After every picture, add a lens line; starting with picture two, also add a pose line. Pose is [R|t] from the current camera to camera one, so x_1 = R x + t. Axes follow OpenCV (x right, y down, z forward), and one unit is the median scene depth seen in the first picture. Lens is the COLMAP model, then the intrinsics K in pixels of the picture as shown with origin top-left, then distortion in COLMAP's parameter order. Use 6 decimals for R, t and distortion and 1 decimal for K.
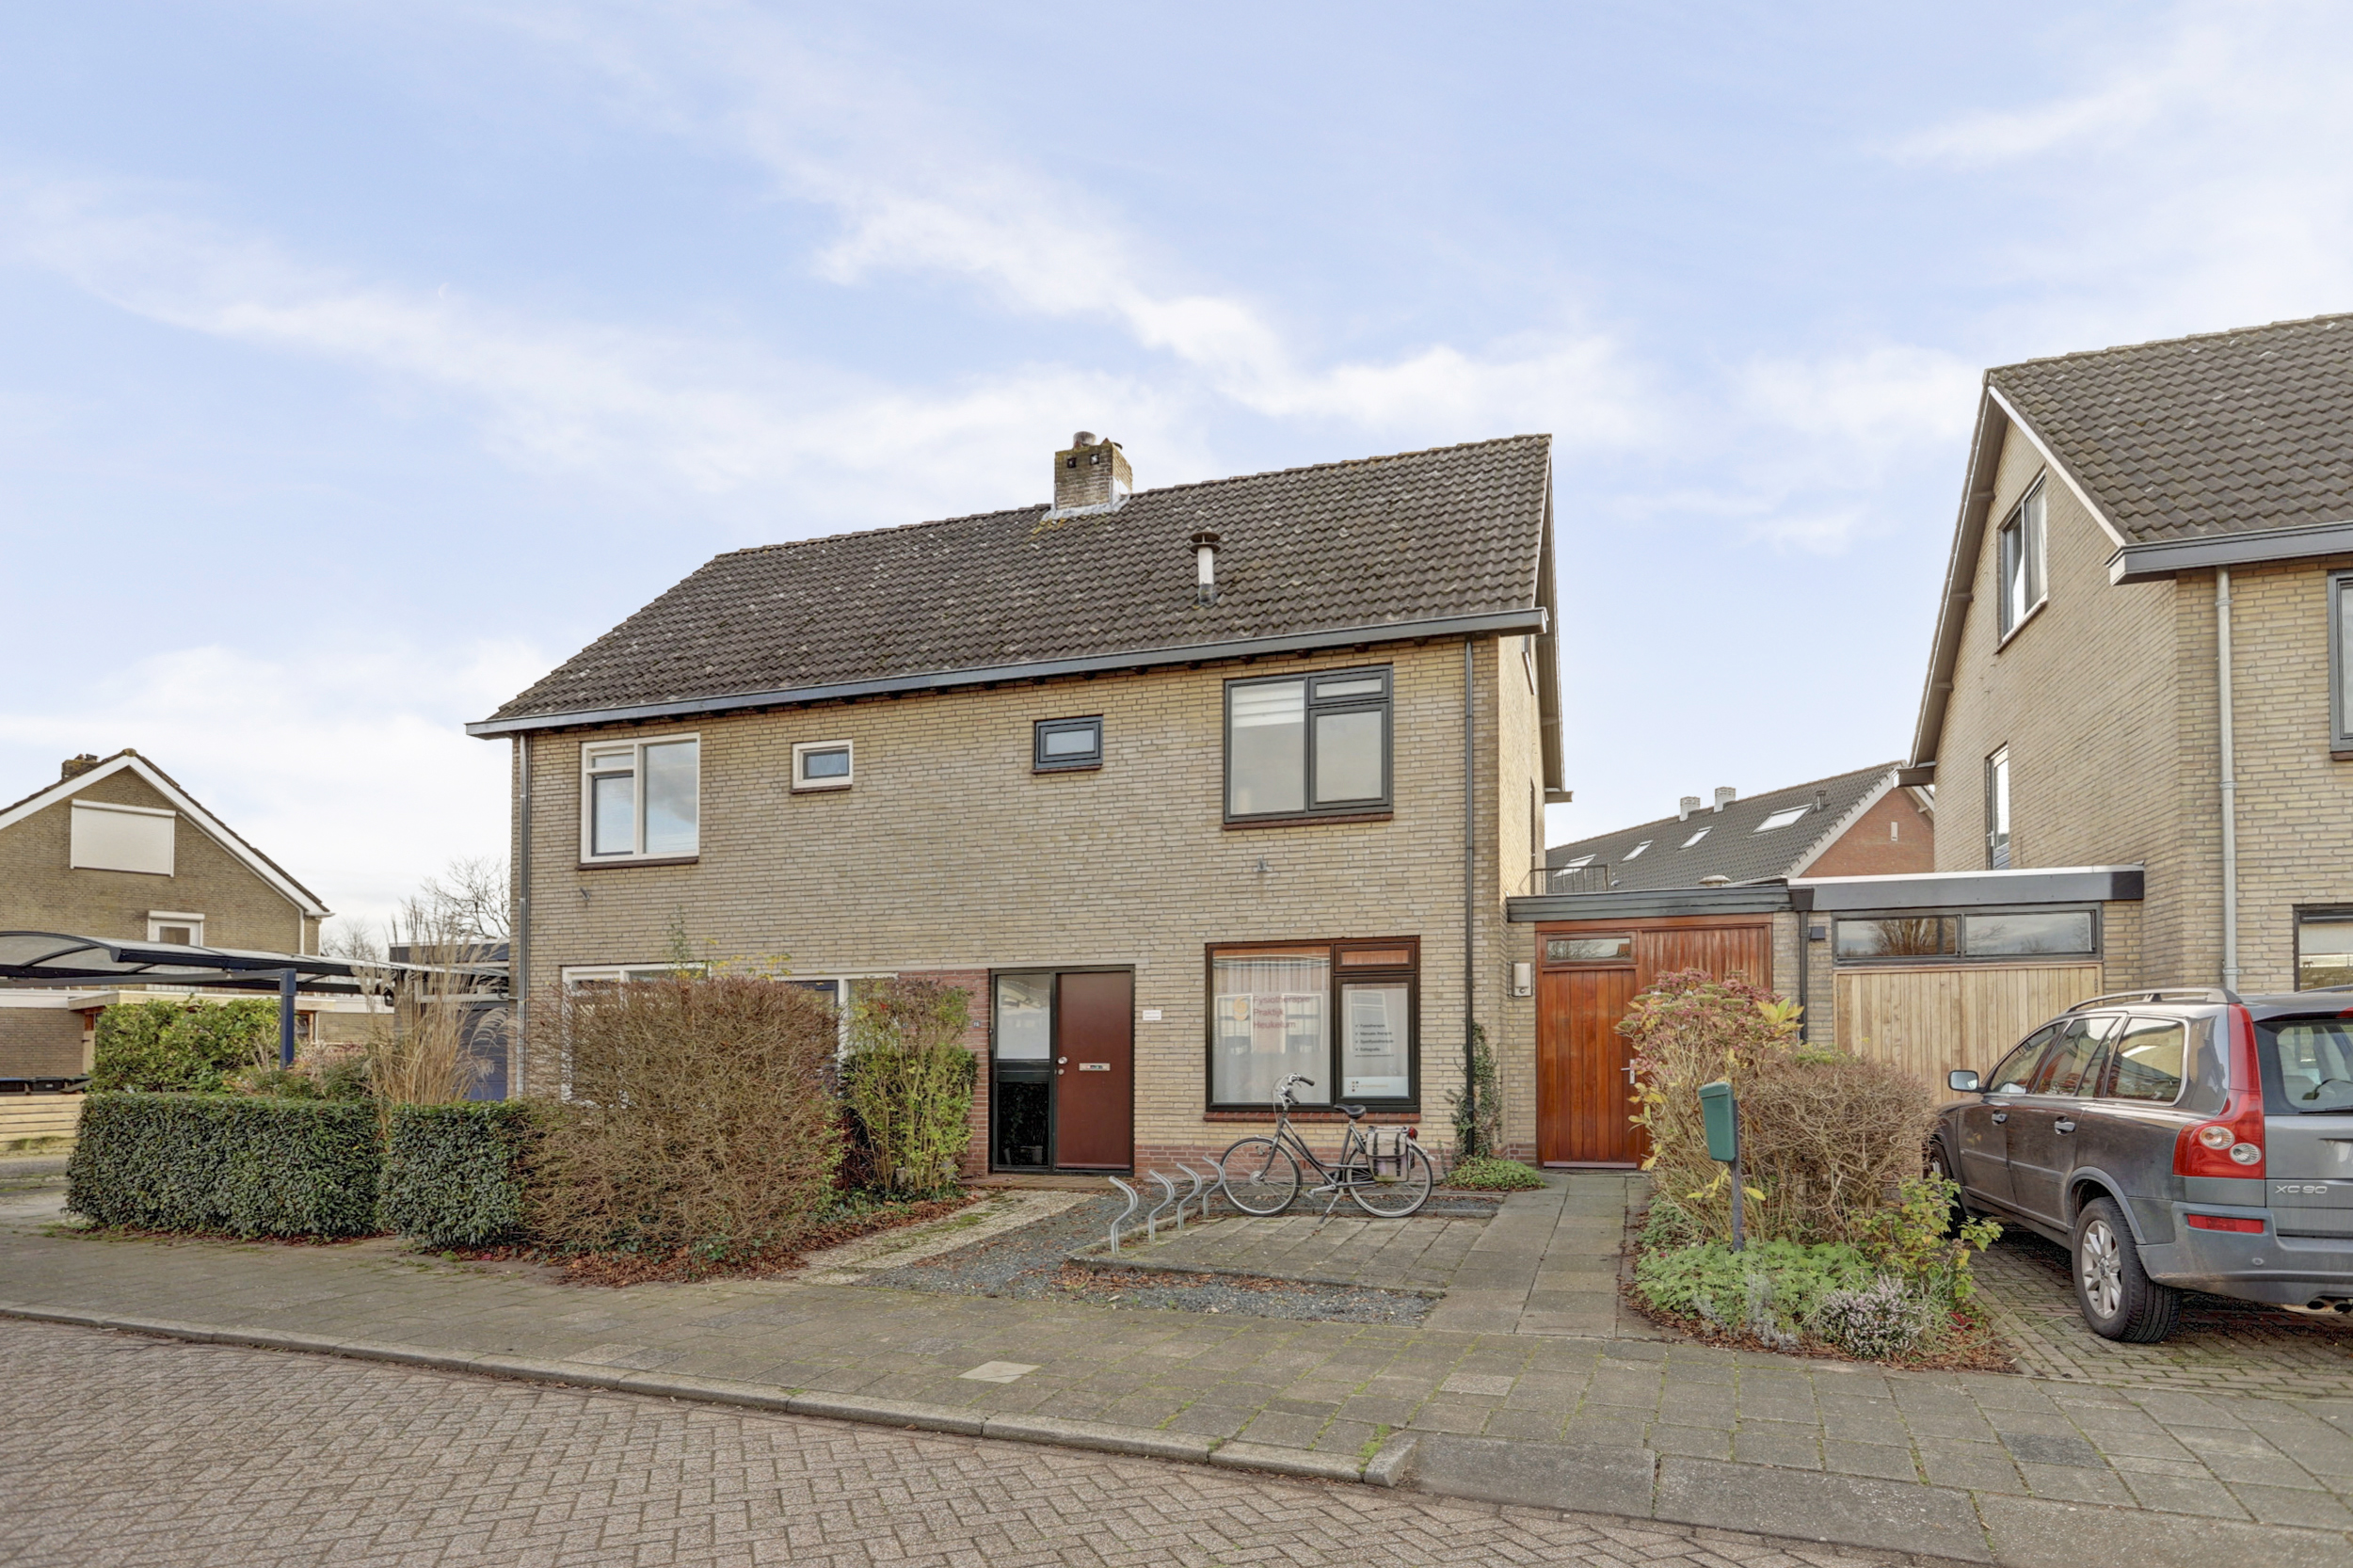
lens RADIAL K [[1184.2, 0, 1264.0], [0, 1184.2, 1016.3], [0, 0, 1]] dist [0.001171, 0.002333]
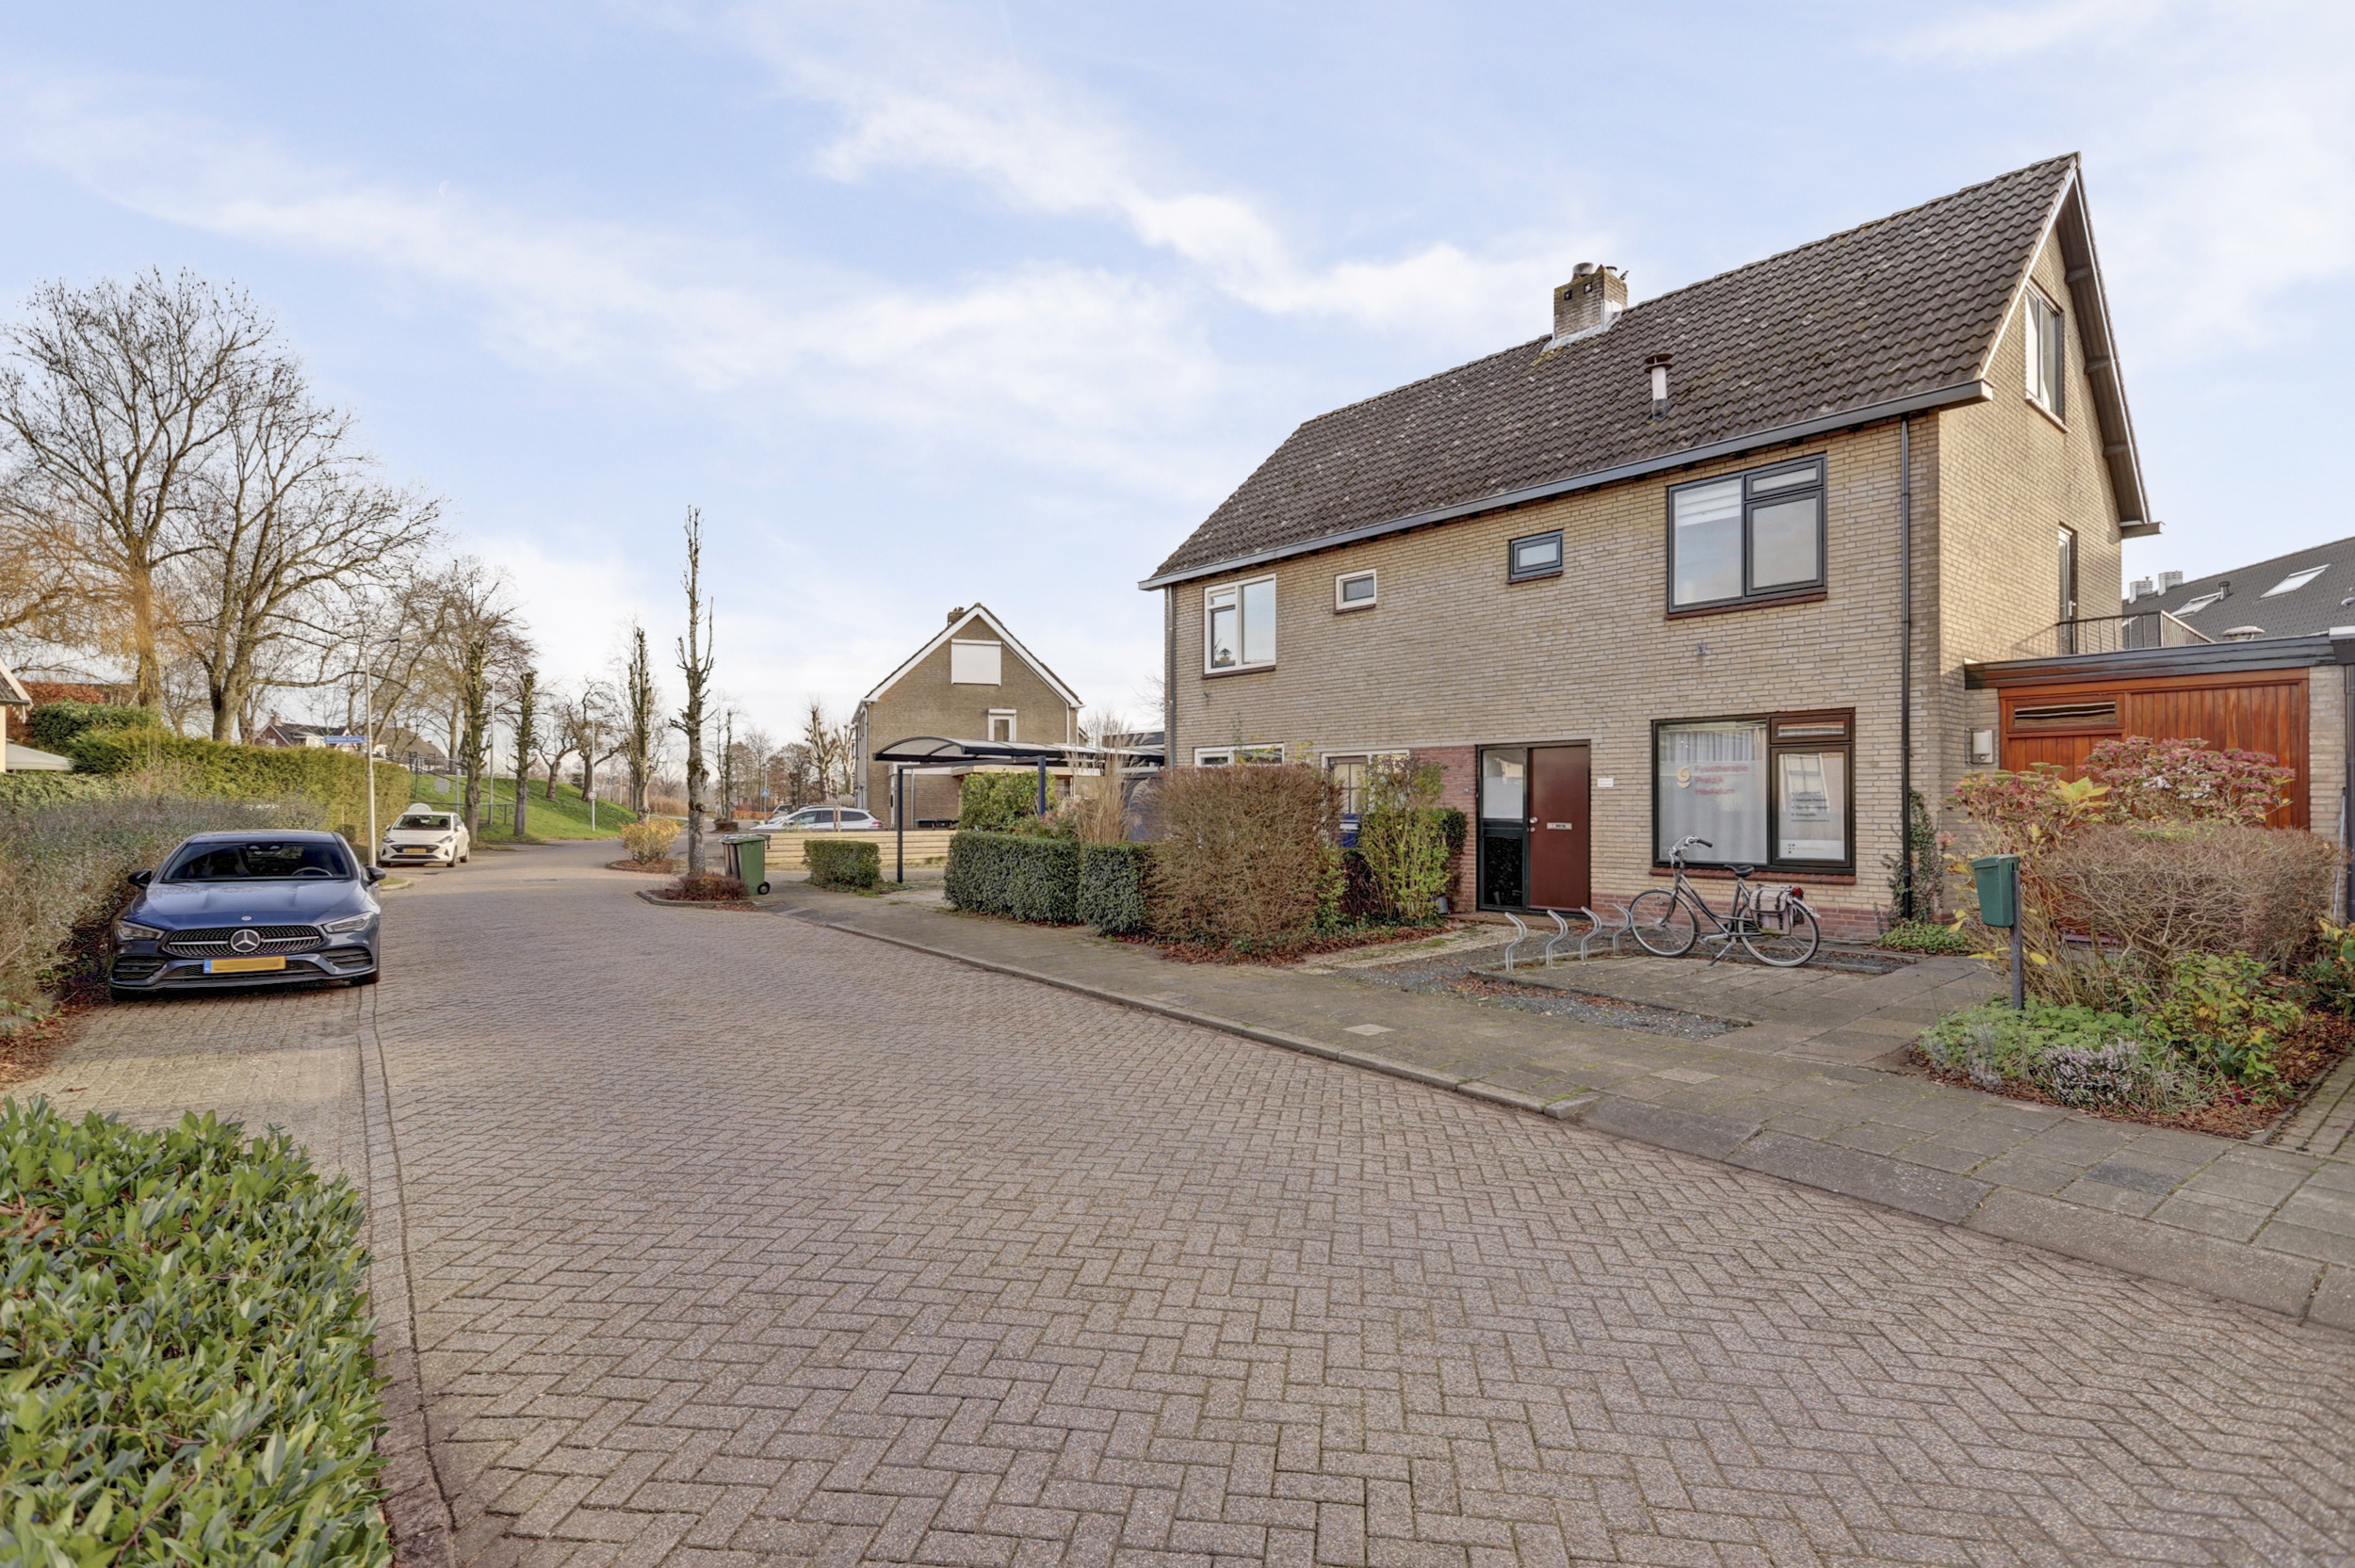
lens RADIAL K [[1135.5, 0, 1189.0], [0, 1135.5, 779.7], [0, 0, 1]] dist [0.000978, 0.000399]
pose [[0.832636, -0.005297, -0.553795, 0.189457], [0.010775, 0.999920, 0.006637, -0.016395], [0.553716, -0.011493, 0.832626, -0.164098]]
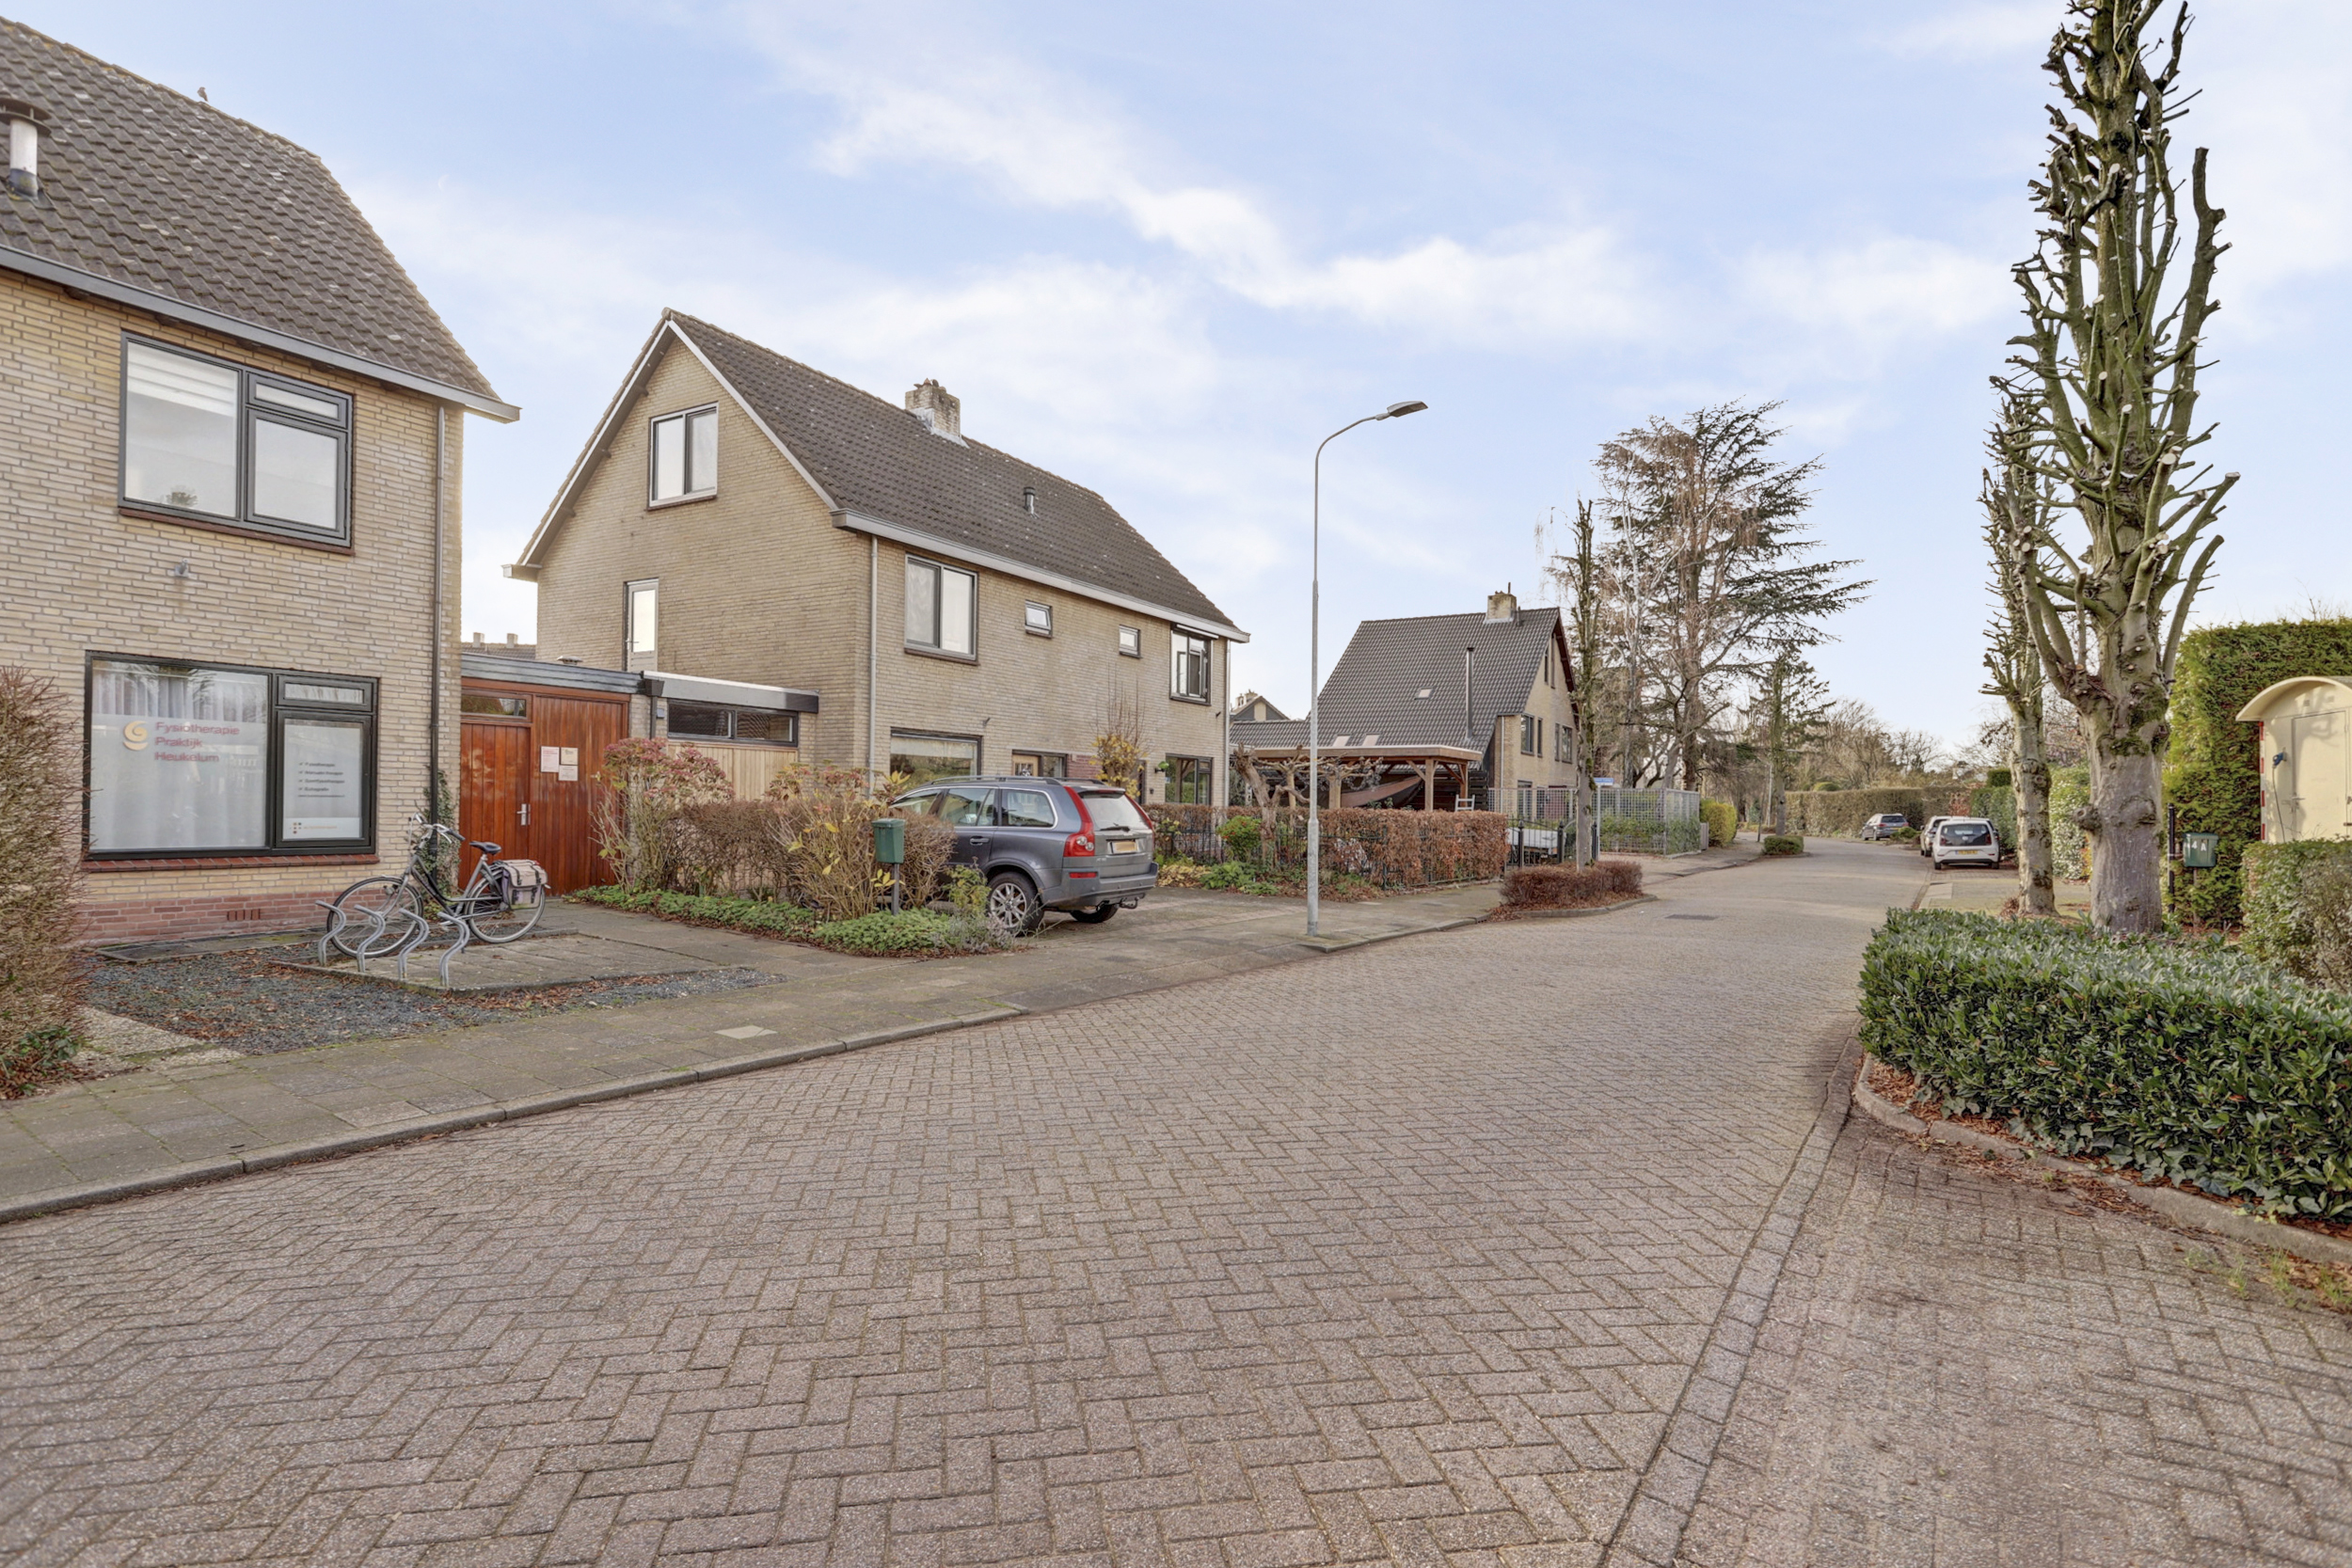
lens RADIAL K [[1132.4, 0, 1176.2], [0, 1132.4, 800.0], [0, 0, 1]] dist [-0.000739, 0.000435]
pose [[0.249605, 0.019054, 0.968160, -0.605815], [-0.045536, 0.998931, -0.007919, 0.011649], [-0.967277, -0.042109, 0.250206, 0.093638]]
